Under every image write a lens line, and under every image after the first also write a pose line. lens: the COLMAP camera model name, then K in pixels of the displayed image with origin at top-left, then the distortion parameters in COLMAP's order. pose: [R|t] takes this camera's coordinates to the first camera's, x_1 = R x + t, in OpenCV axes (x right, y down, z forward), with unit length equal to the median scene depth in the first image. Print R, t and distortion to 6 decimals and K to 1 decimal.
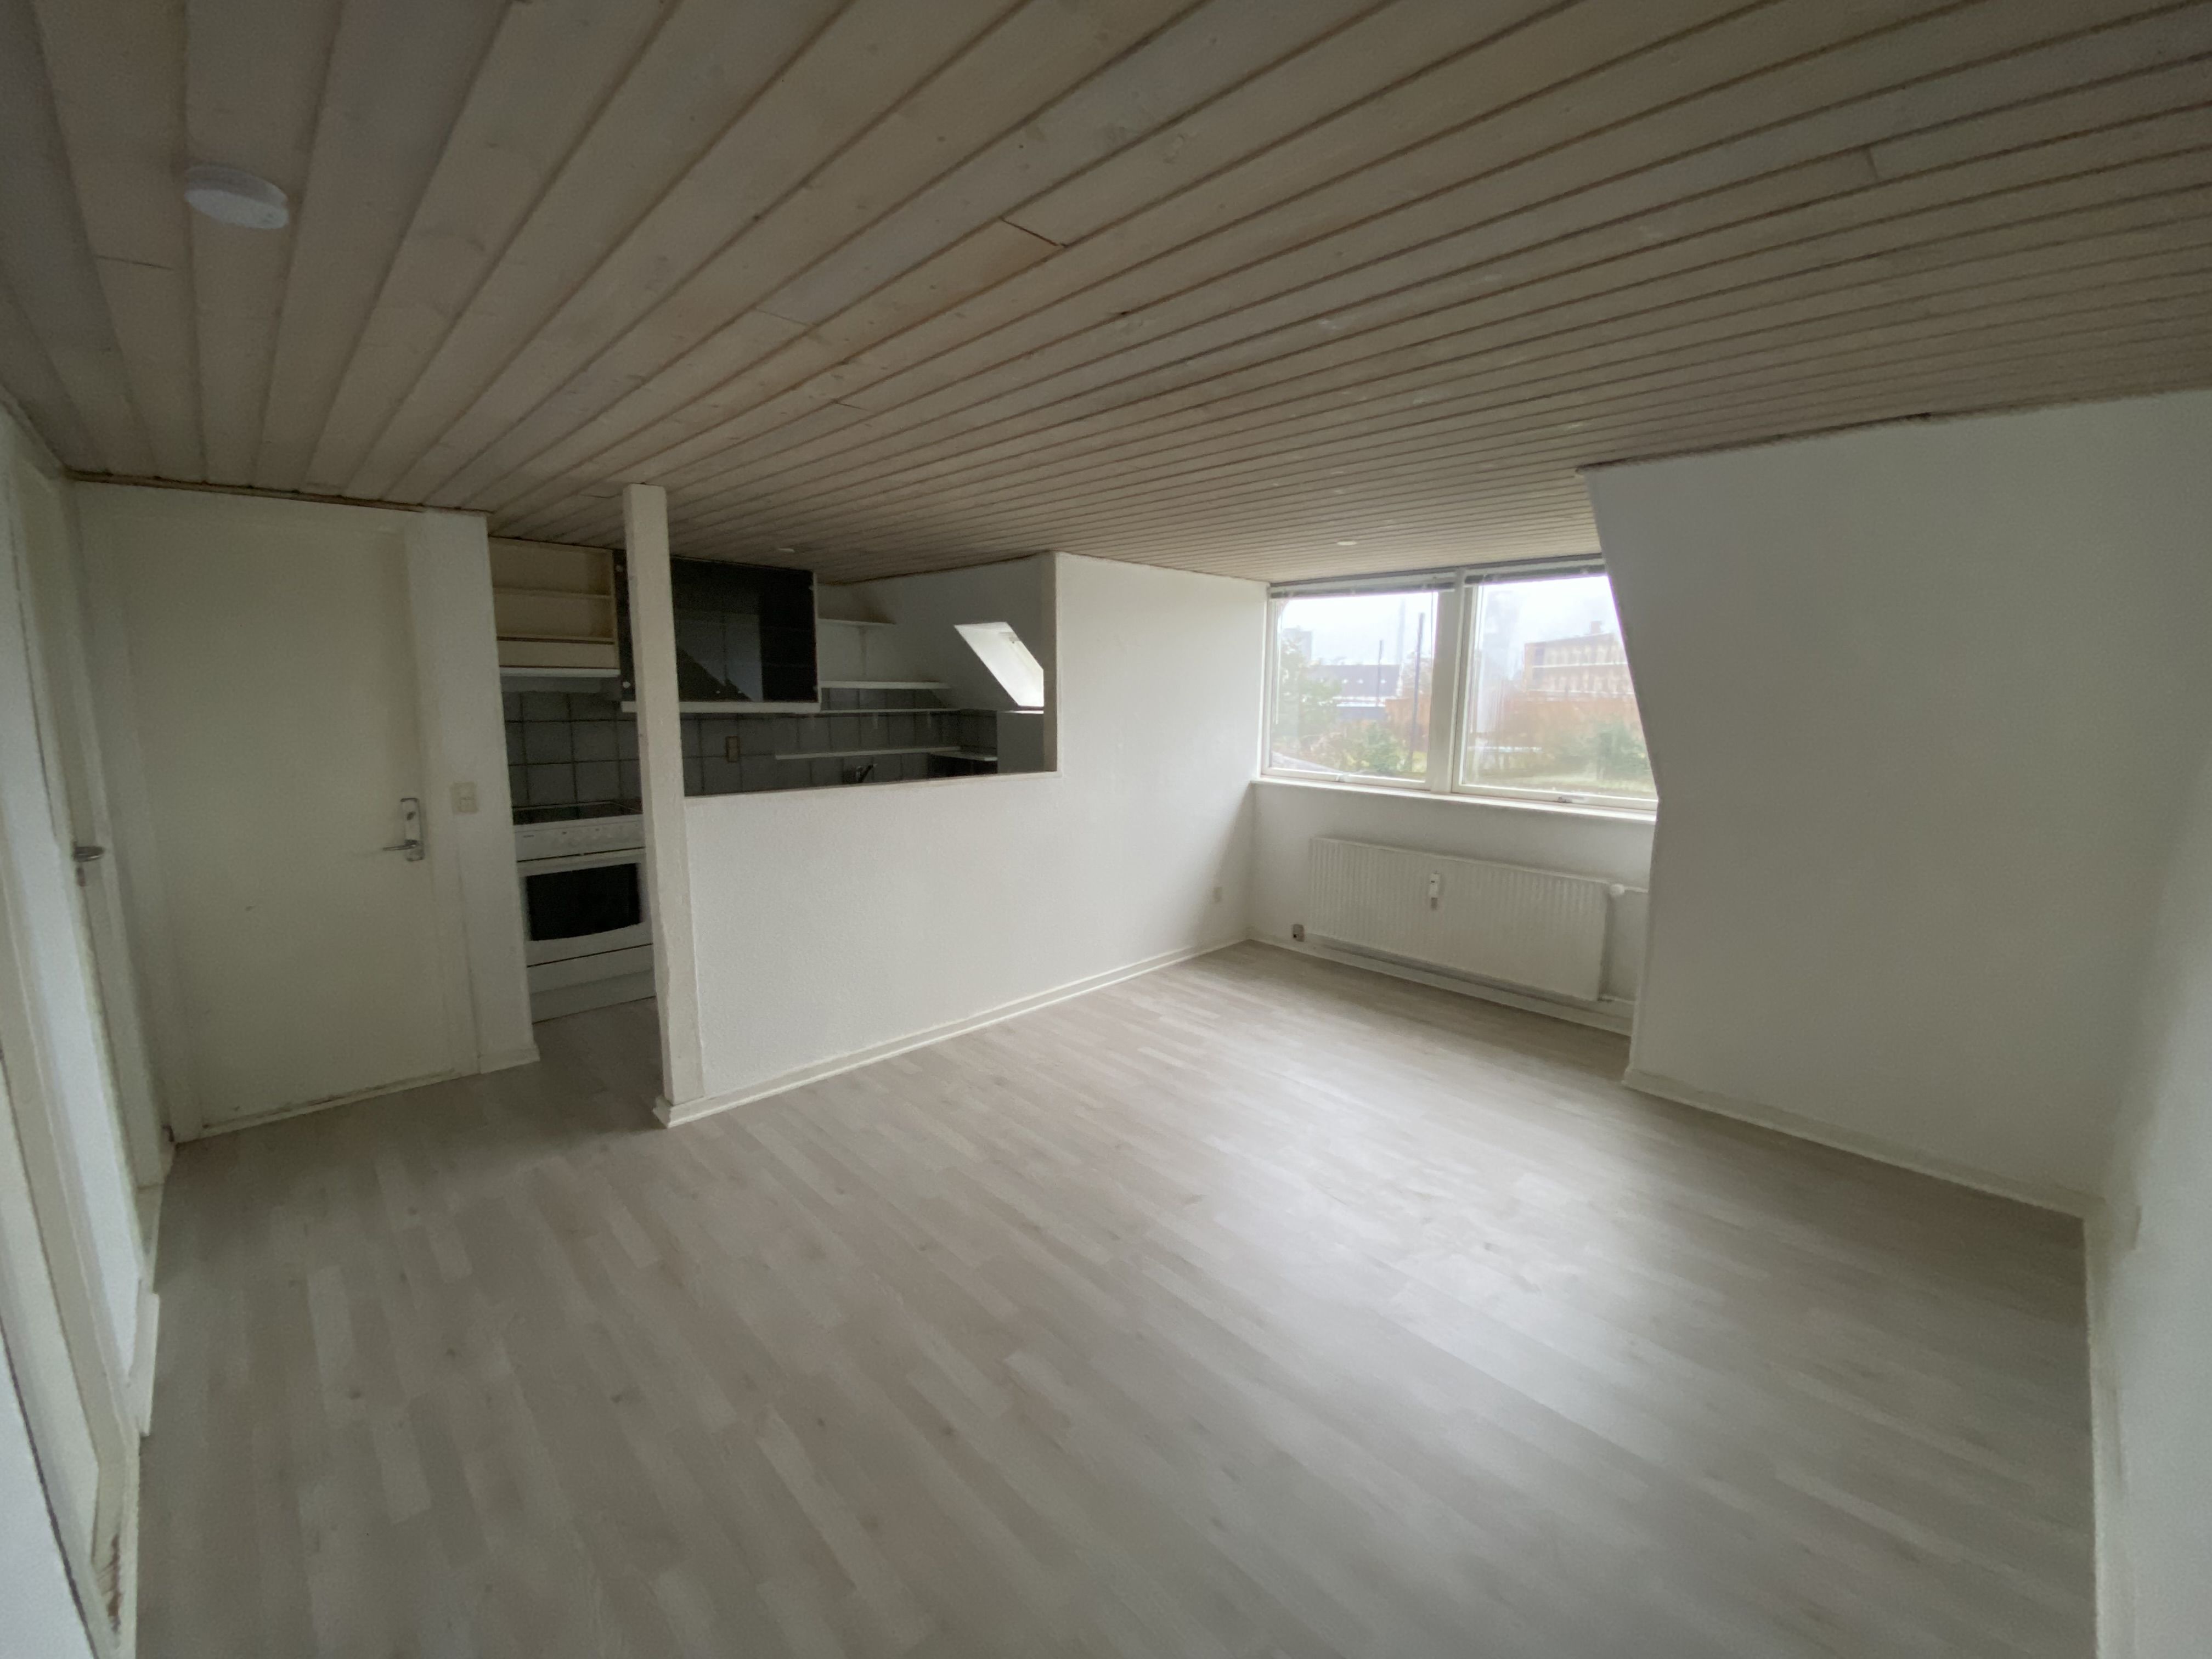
lens RADIAL K [[891.0, 0, 1106.0], [0, 891.0, 829.5], [0, 0, 1]] dist [-0.000047, -0.000061]
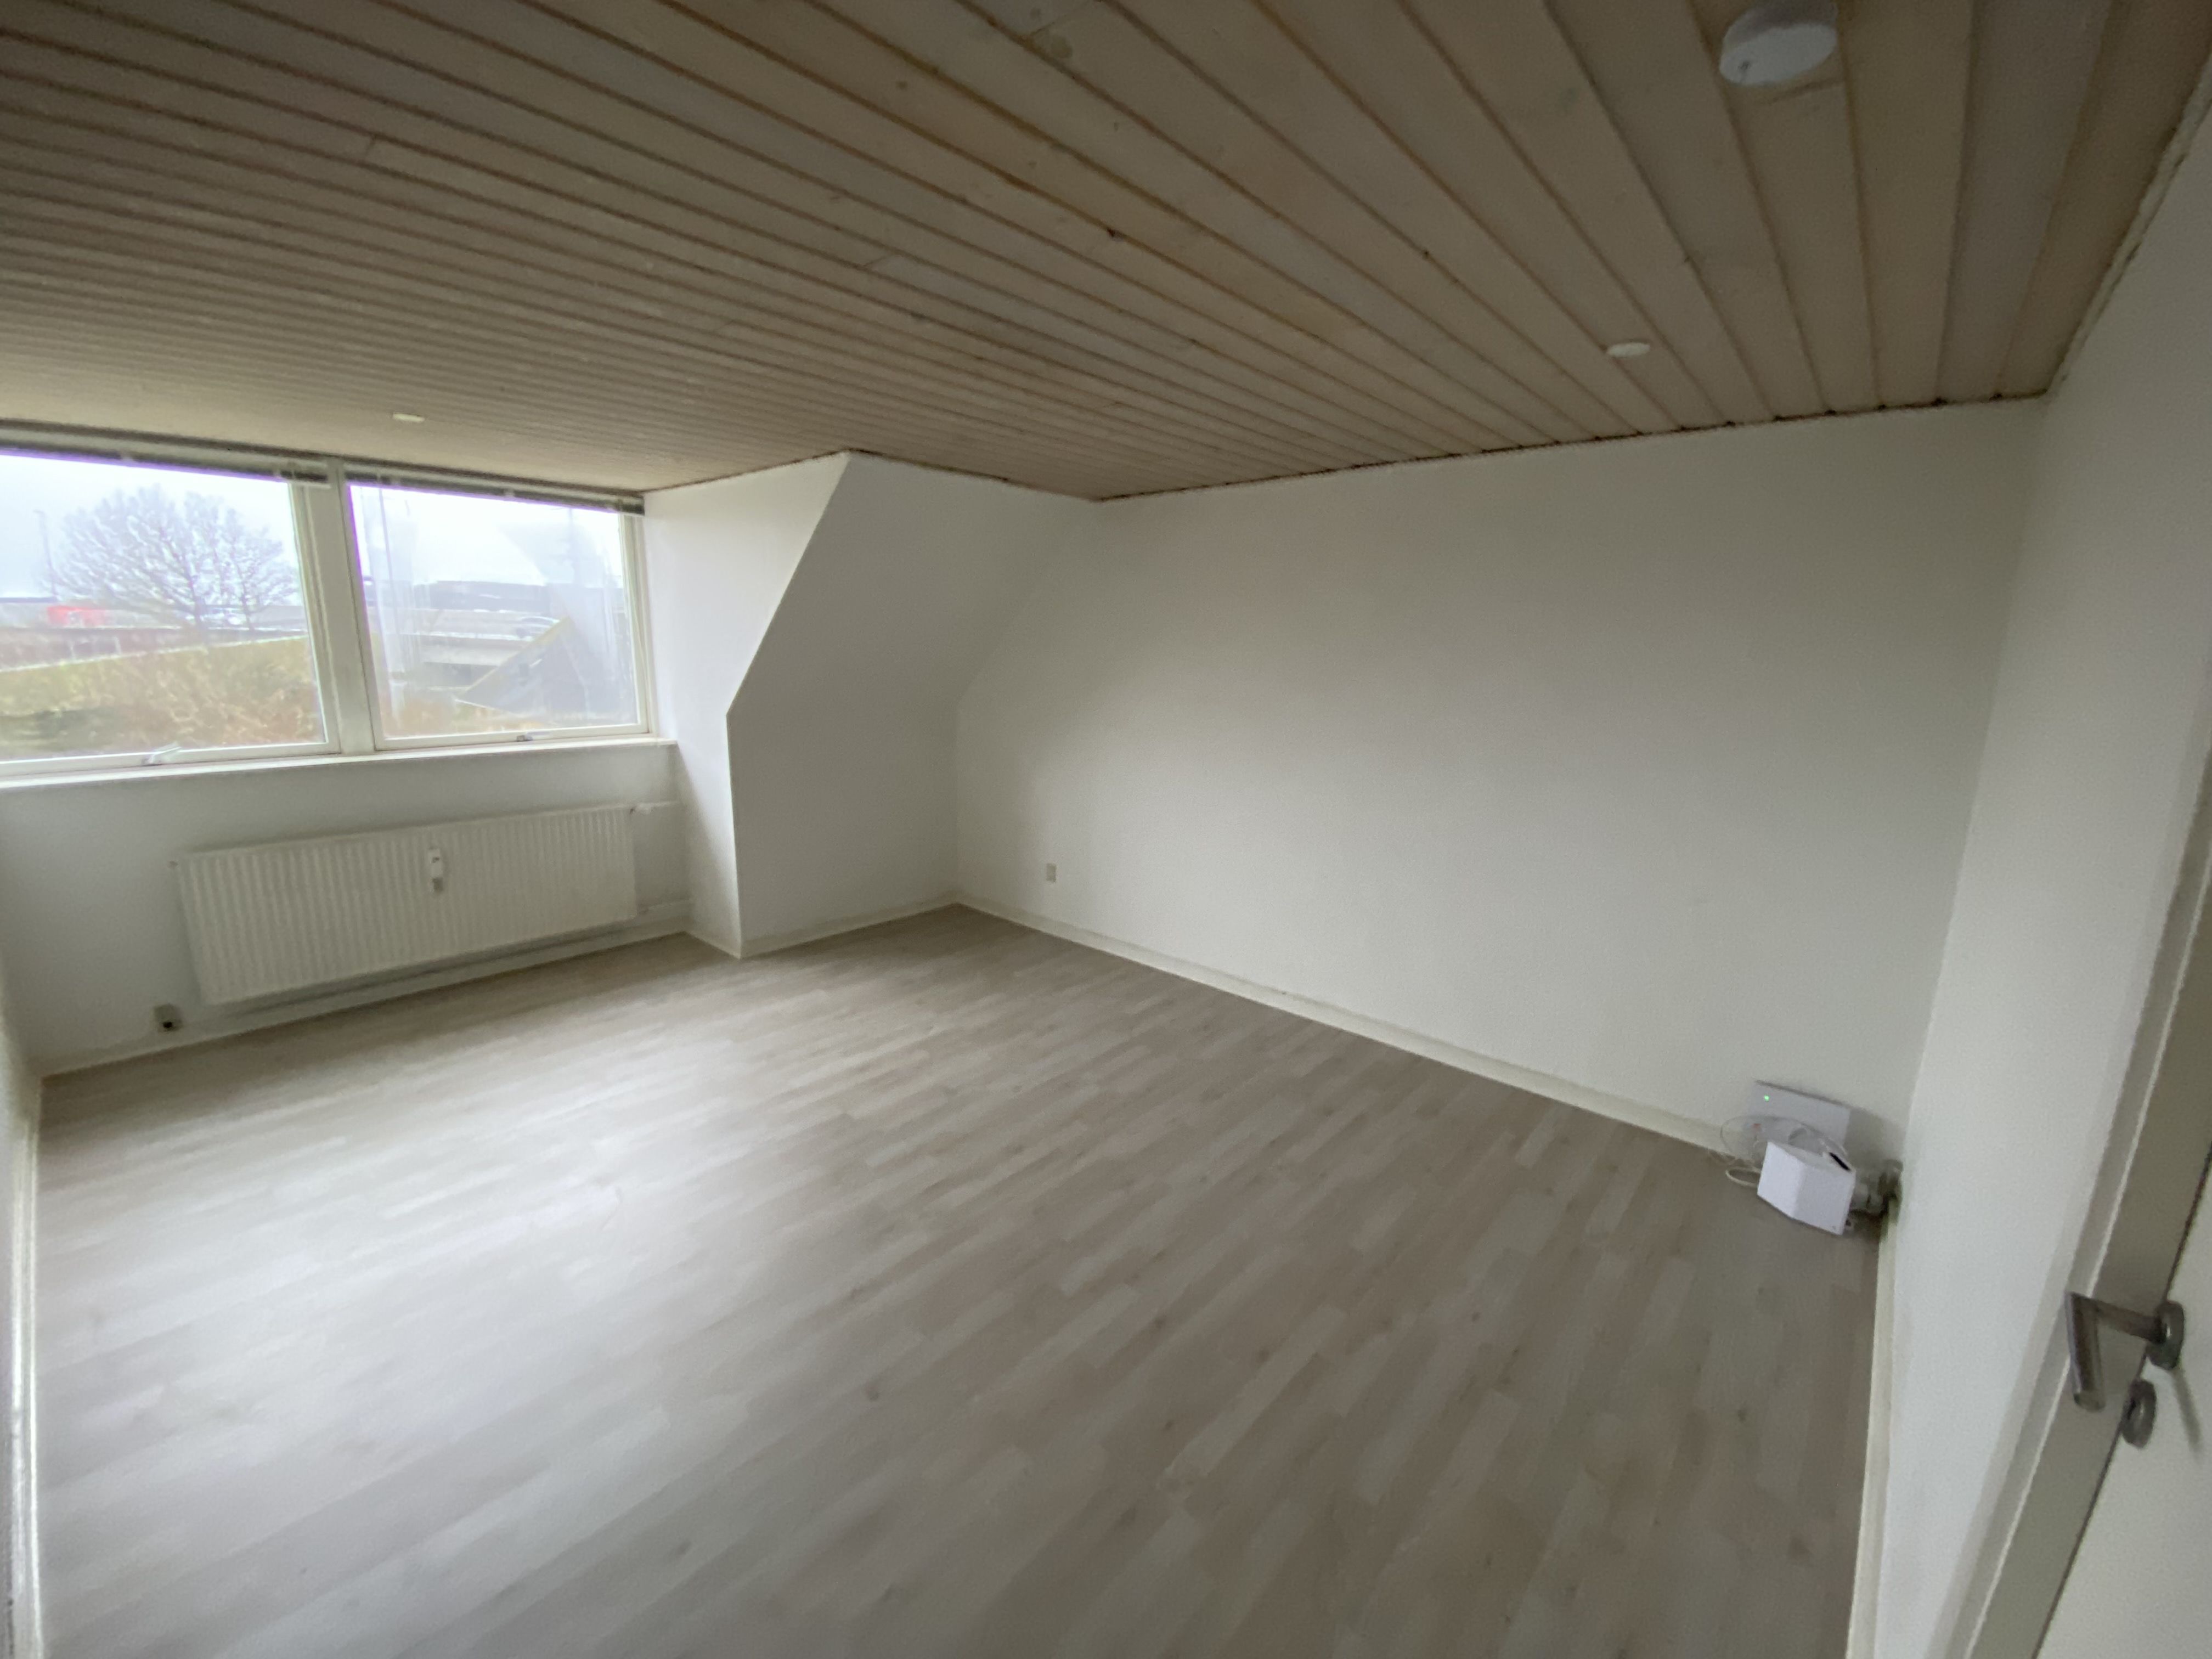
lens RADIAL K [[890.0, 0, 1106.0], [0, 890.0, 829.5], [0, 0, 1]] dist [-0.000896, -0.000357]
pose [[-0.066722, -0.226174, 0.971799, -0.536941], [0.142802, 0.961778, 0.233647, -0.083035], [-0.987500, 0.154365, -0.031874, 0.493504]]
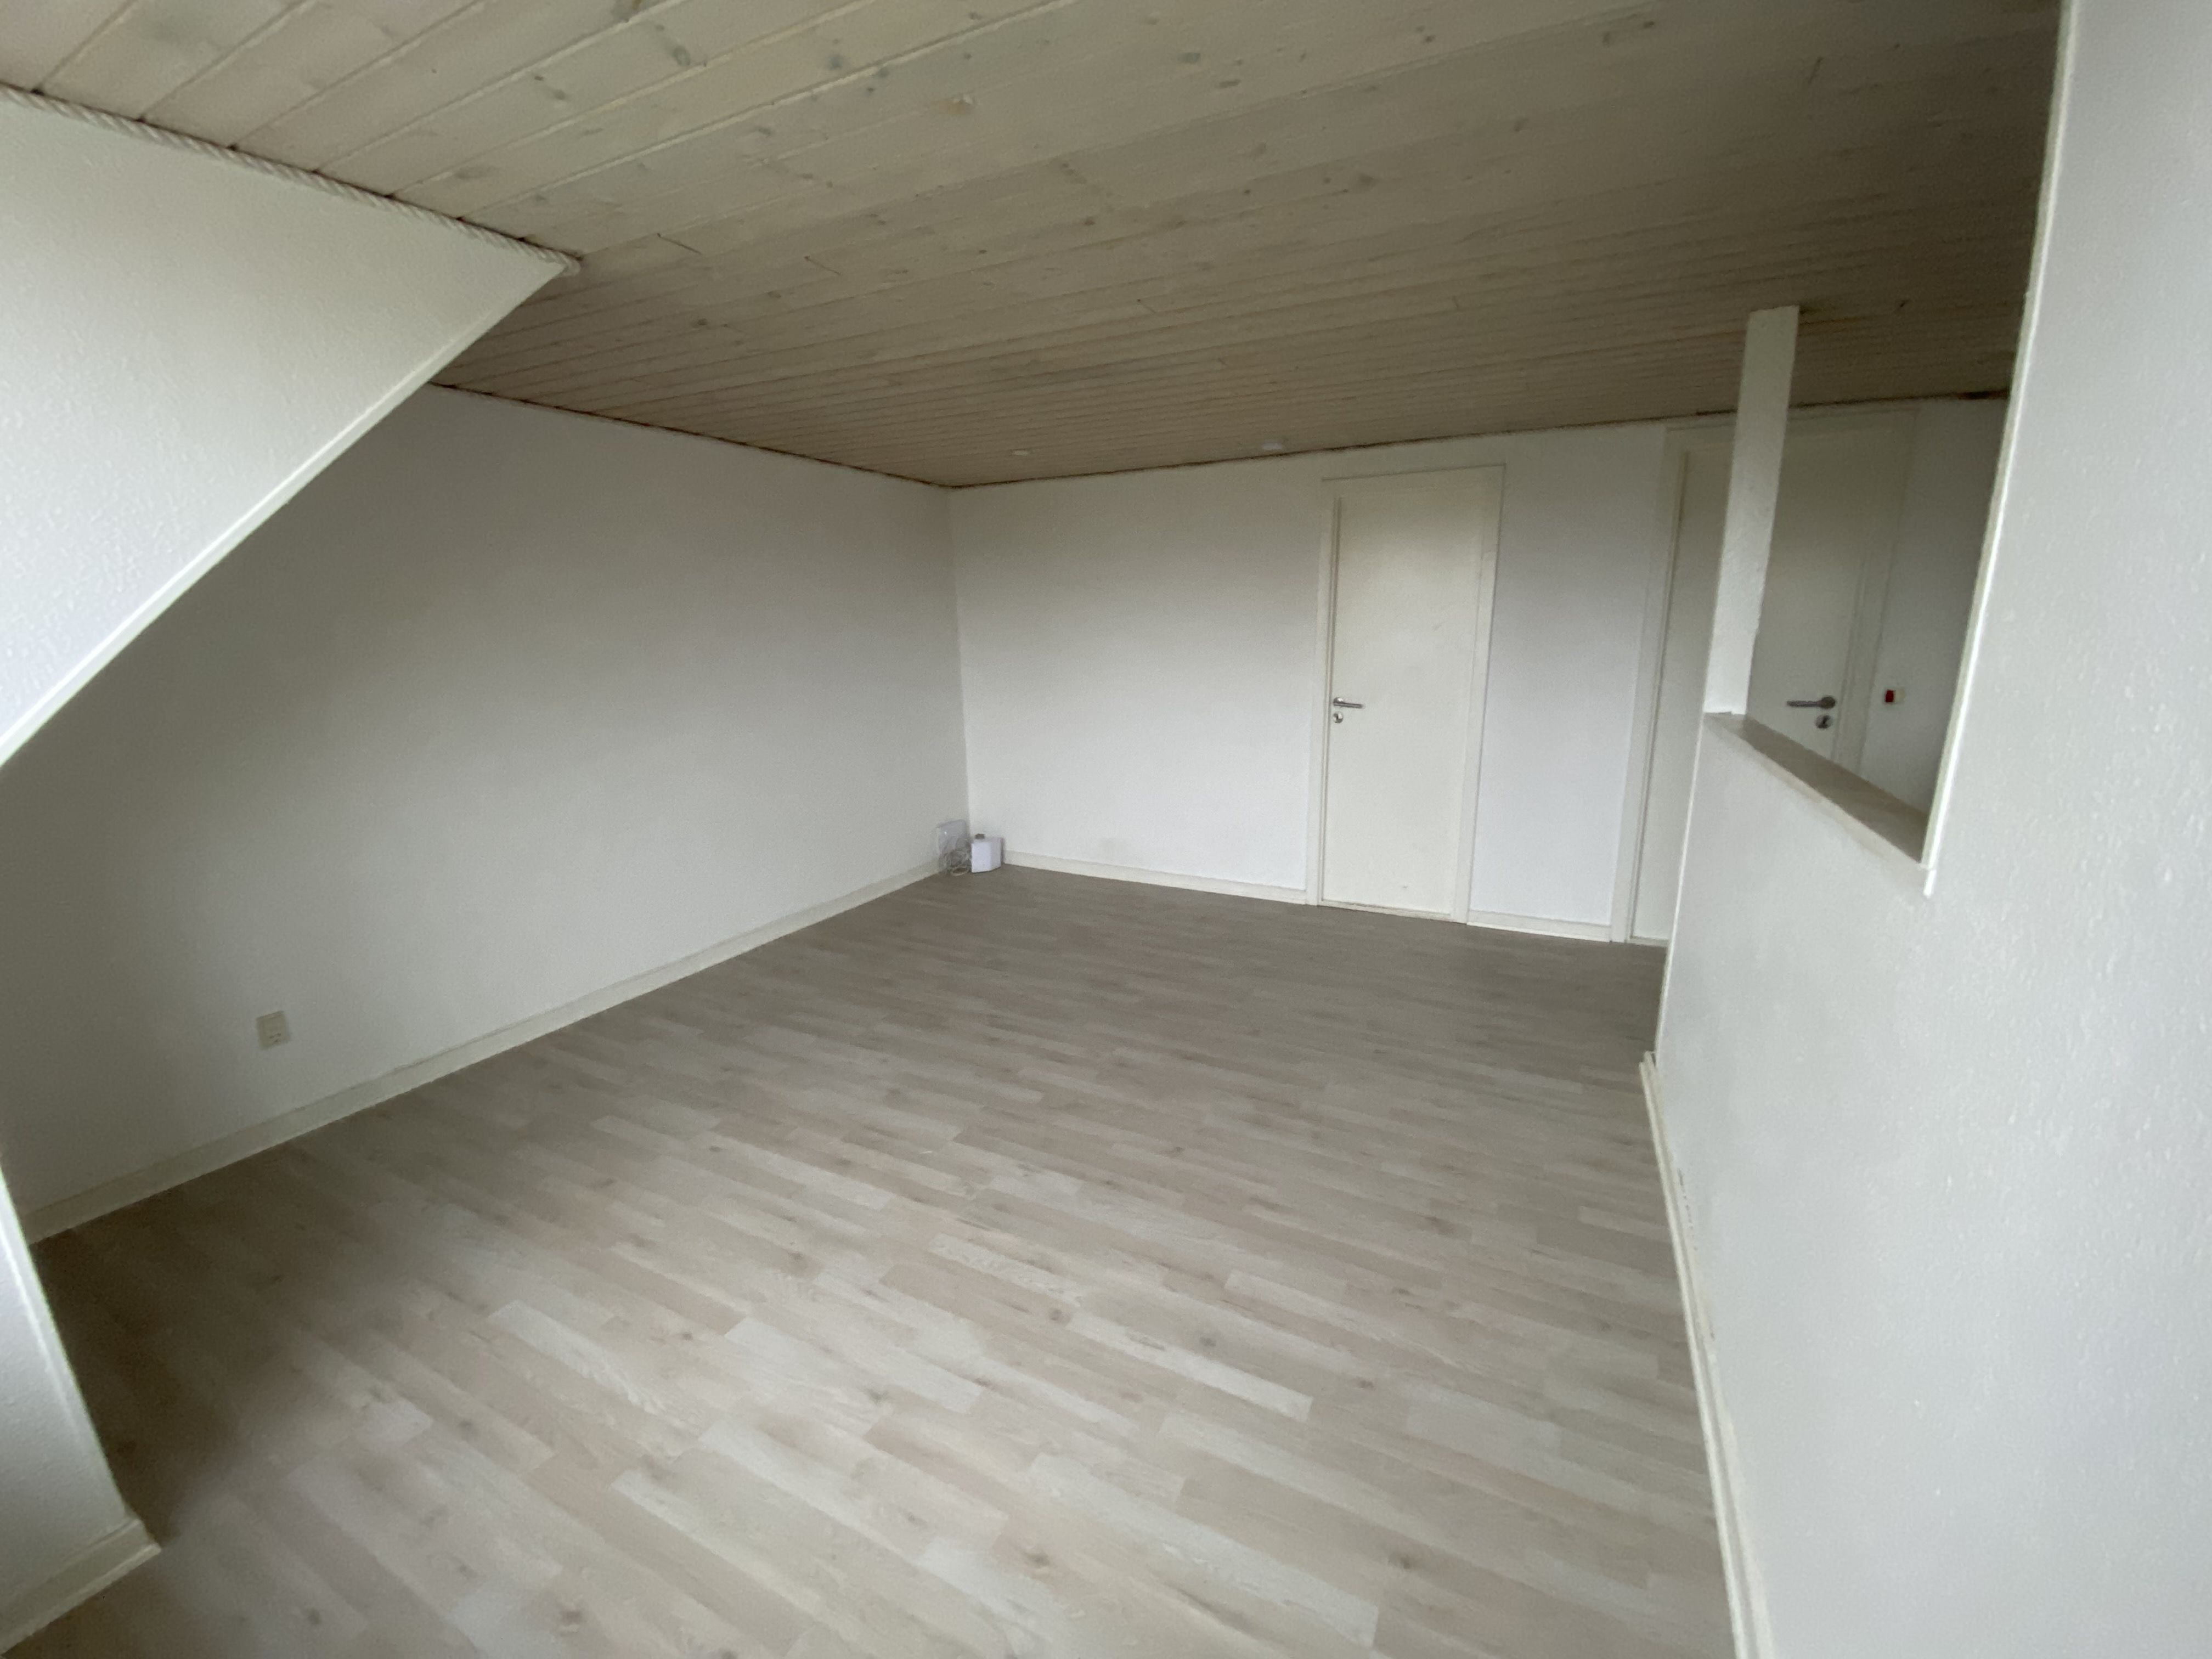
lens RADIAL K [[886.2, 0, 1106.0], [0, 886.2, 829.5], [0, 0, 1]] dist [-0.000180, -0.000036]
pose [[-0.944817, 0.073275, -0.319300, 0.245261], [-0.052952, 0.927690, 0.369577, -0.163764], [0.323292, 0.366090, -0.872617, 1.246287]]
